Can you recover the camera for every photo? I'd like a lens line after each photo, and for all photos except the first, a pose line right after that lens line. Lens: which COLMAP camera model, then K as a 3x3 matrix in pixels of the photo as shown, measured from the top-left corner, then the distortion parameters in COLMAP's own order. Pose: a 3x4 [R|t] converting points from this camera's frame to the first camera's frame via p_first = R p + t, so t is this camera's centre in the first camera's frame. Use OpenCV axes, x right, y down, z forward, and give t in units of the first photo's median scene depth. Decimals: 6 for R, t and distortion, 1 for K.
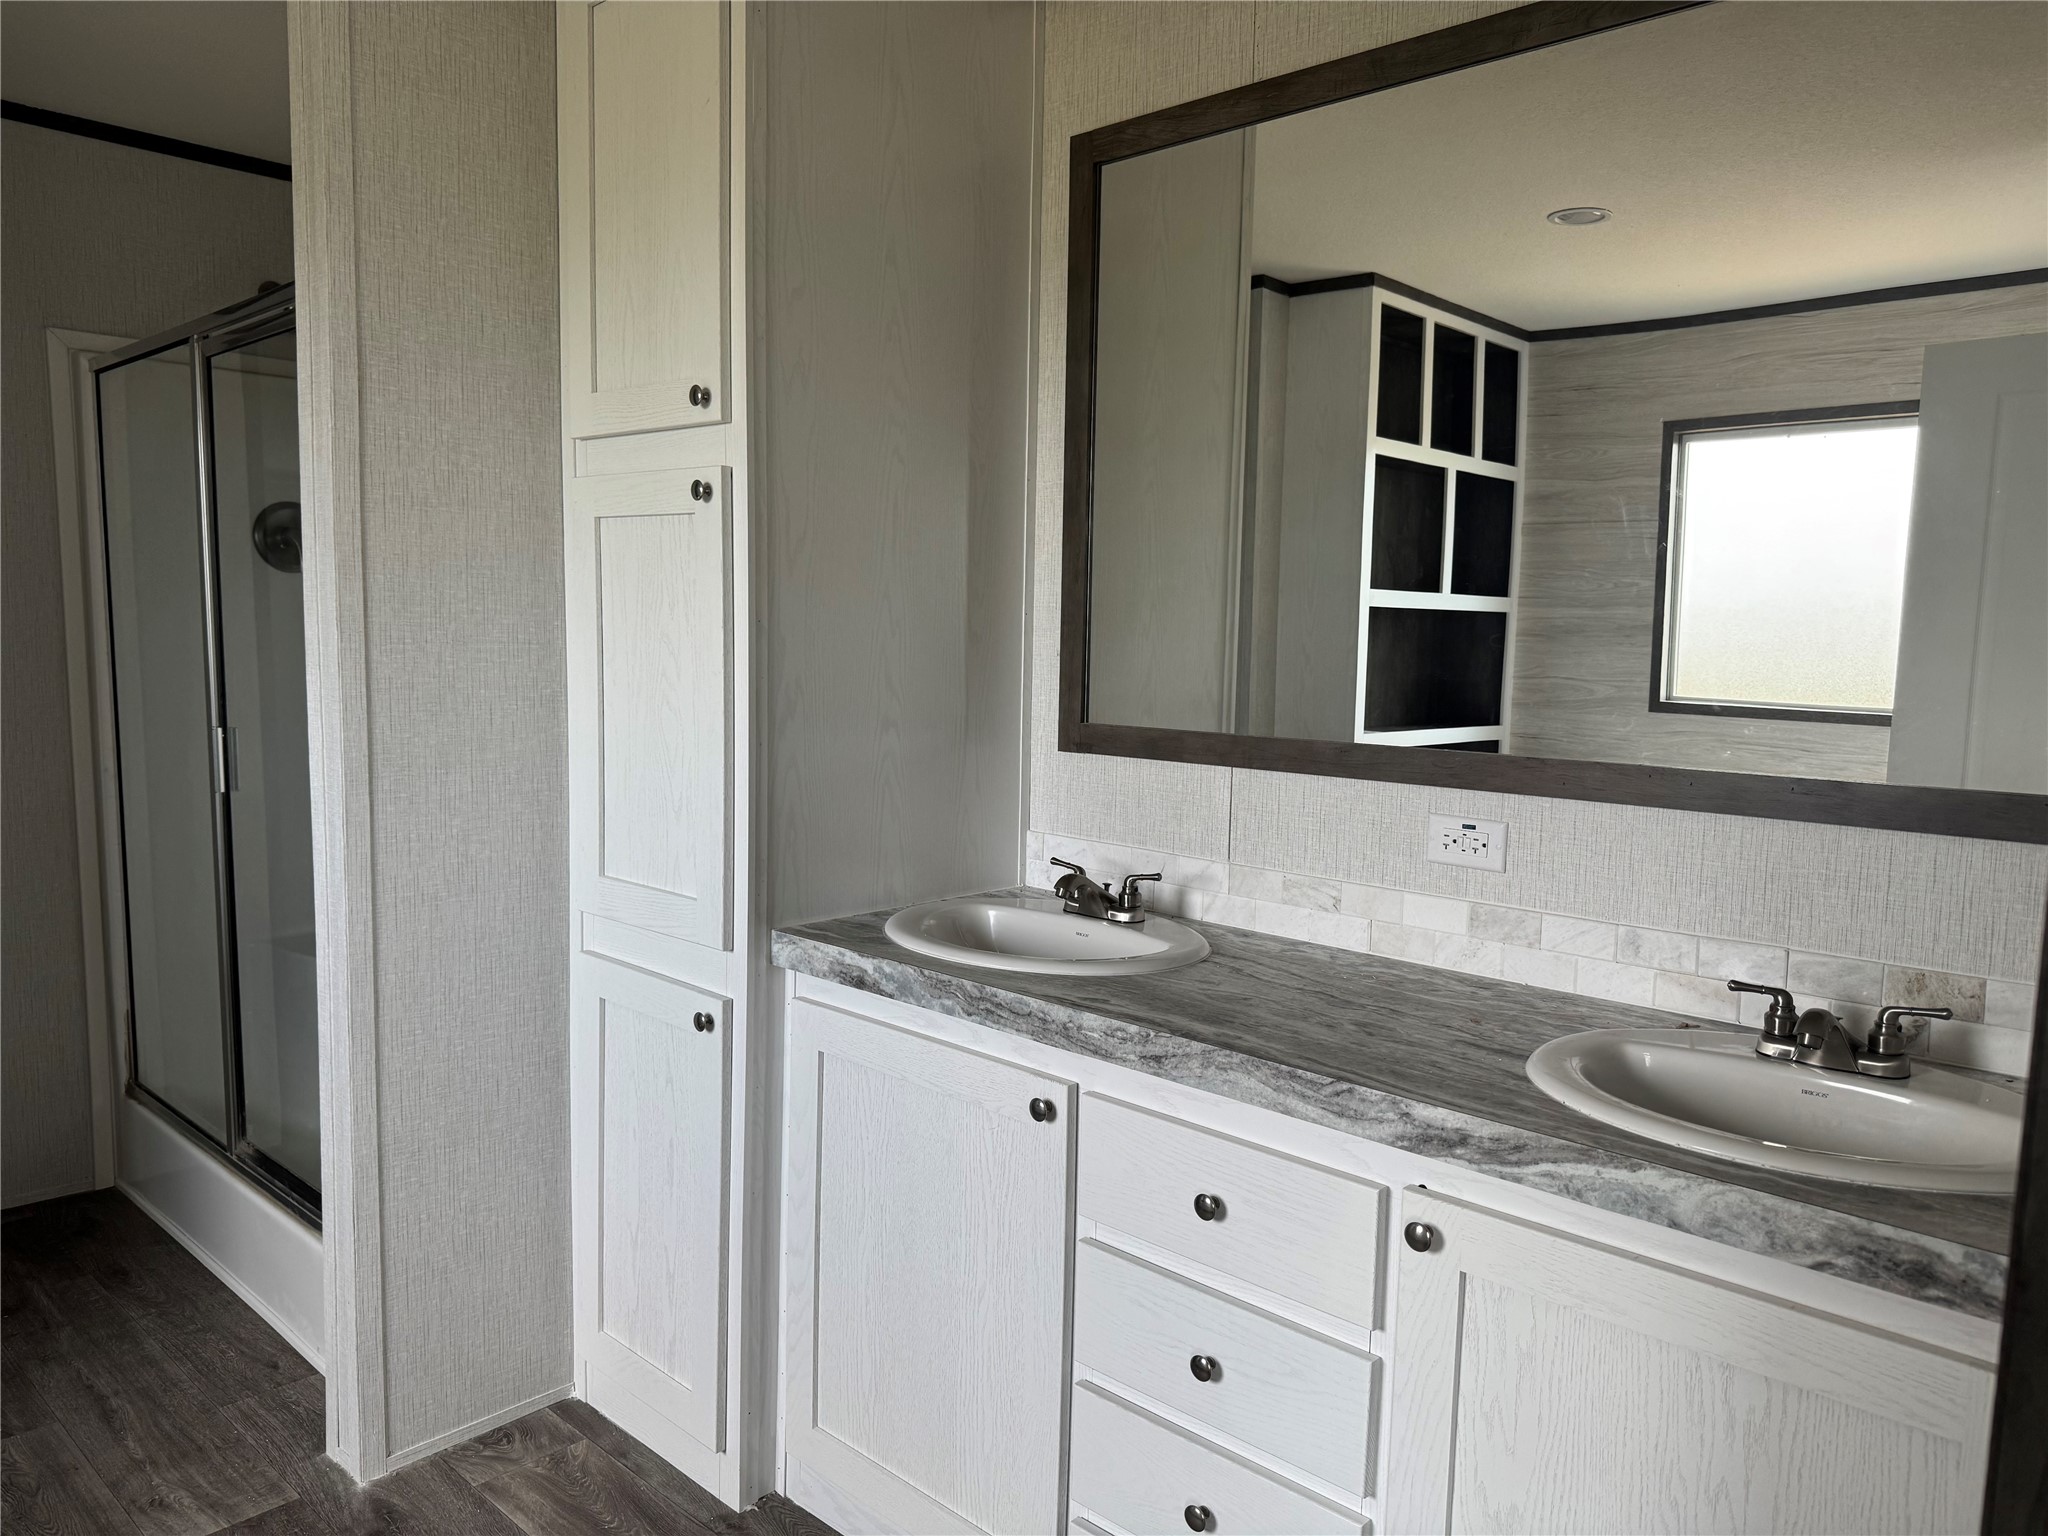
lens RADIAL K [[1438.1, 0, 1024.0], [0, 1438.1, 768.0], [0, 0, 1]] dist [-0.018979, 0.004381]
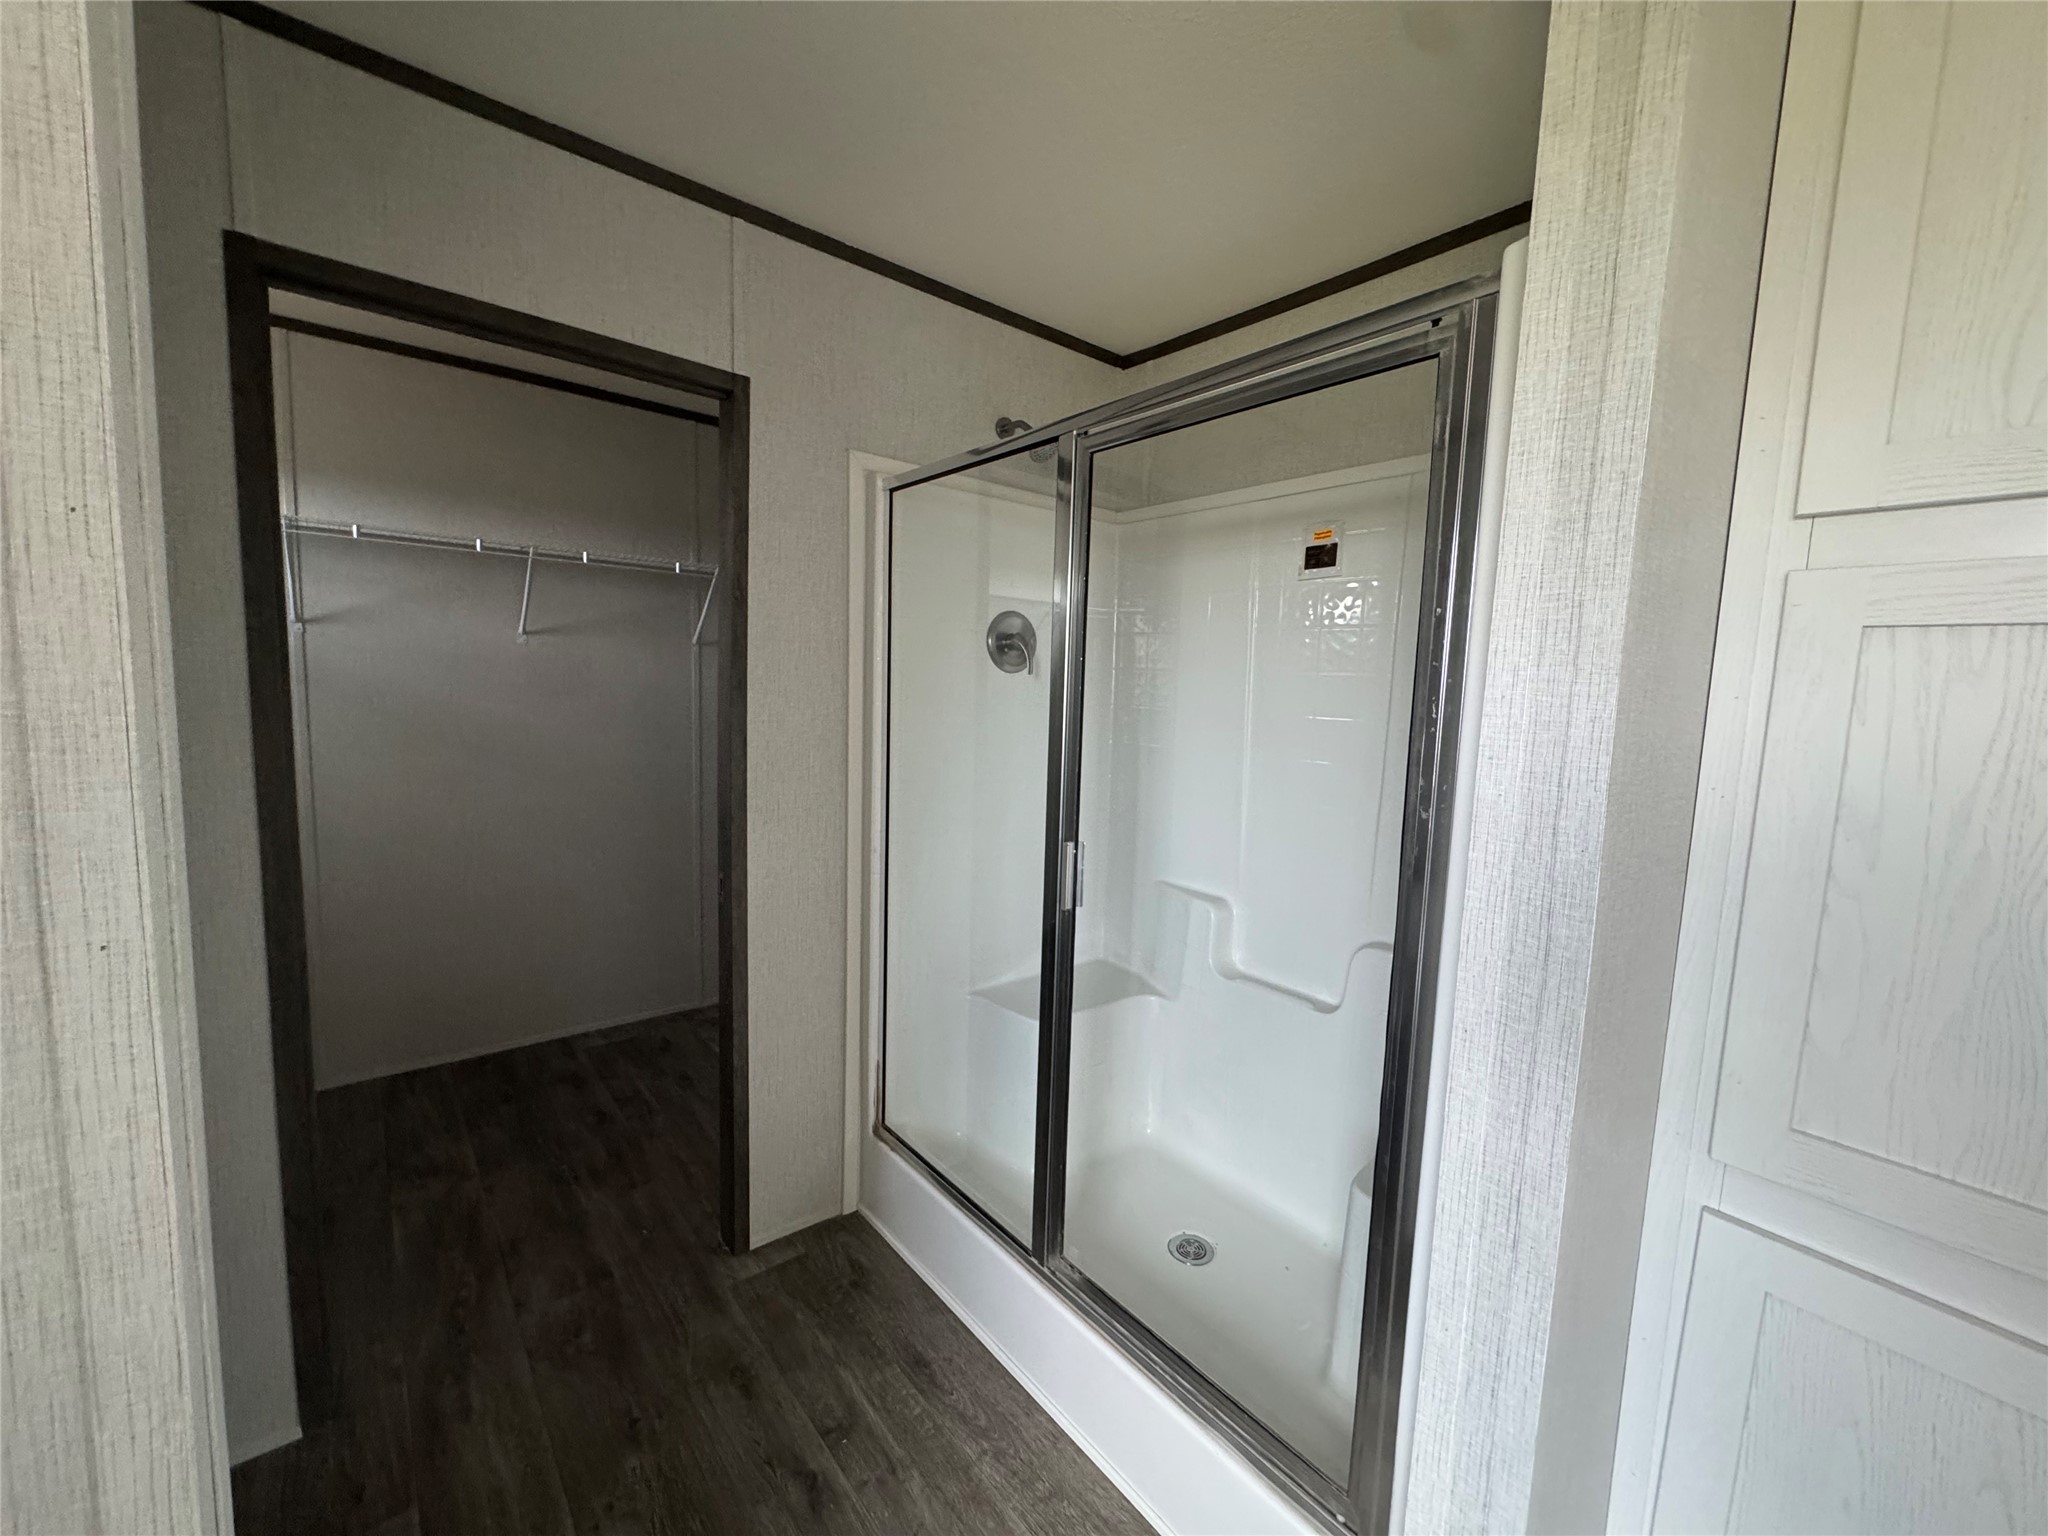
lens RADIAL K [[826.0, 0, 1024.0], [0, 826.0, 768.0], [0, 0, 1]] dist [-0.009127, 0.000038]
pose [[0.988432, 0.028286, -0.149006, -0.425223], [-0.029746, 0.999529, -0.007581, -0.060066], [0.148722, 0.011926, 0.988807, 0.371585]]
